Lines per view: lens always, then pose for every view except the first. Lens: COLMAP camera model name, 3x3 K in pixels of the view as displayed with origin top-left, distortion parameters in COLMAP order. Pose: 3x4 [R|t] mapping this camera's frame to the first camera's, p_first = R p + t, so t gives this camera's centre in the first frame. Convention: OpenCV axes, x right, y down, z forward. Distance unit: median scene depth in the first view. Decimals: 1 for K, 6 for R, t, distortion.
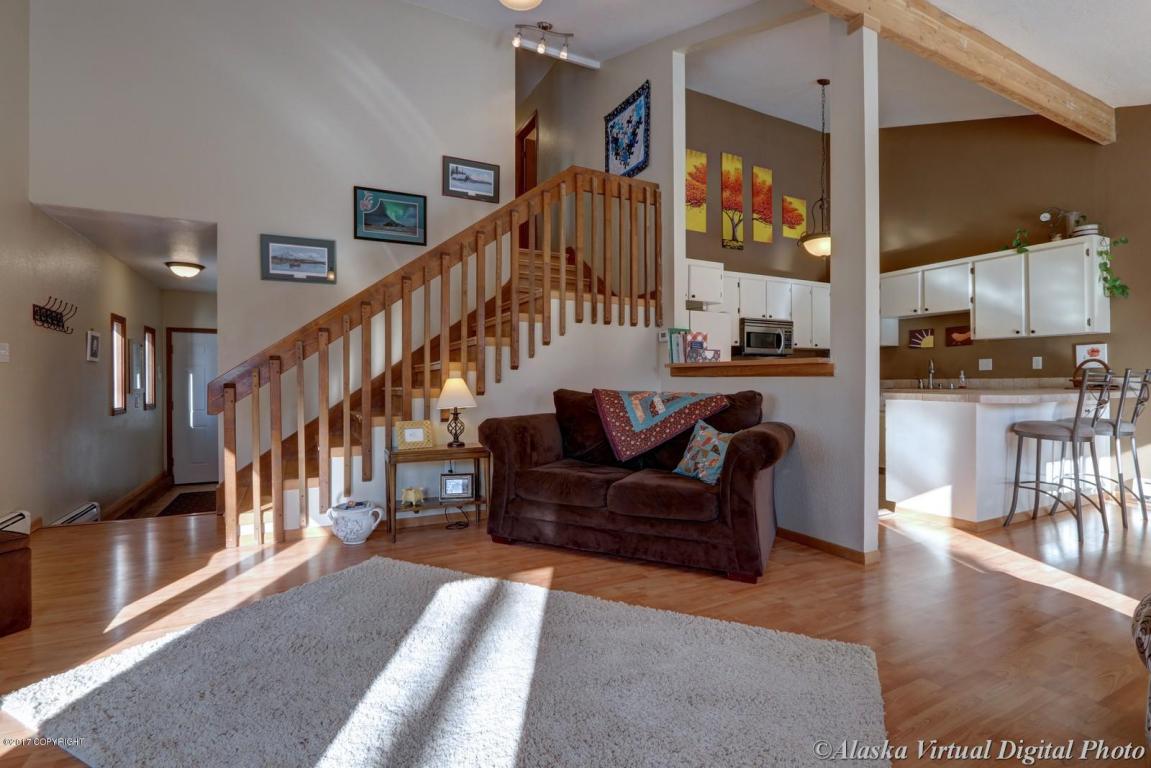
lens RADIAL K [[537.6, 0, 584.9], [0, 537.6, 378.5], [0, 0, 1]] dist [-0.023845, 0.003016]
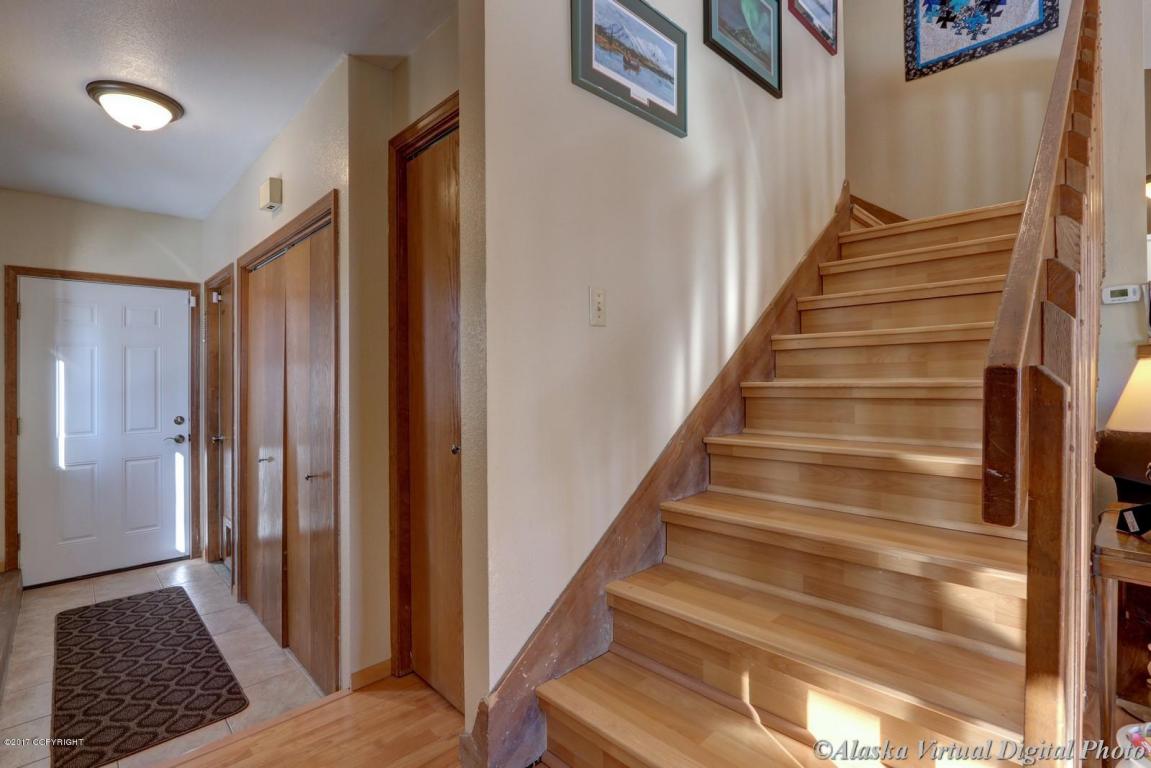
lens RADIAL K [[537.6, 0, 575.7], [0, 537.6, 378.6], [0, 0, 1]] dist [-0.023845, 0.003016]
pose [[0.958371, -0.009443, 0.285371, -0.674055], [0.008166, 0.999951, 0.005666, 0.011933], [-0.285411, -0.003099, 0.958400, 0.620736]]
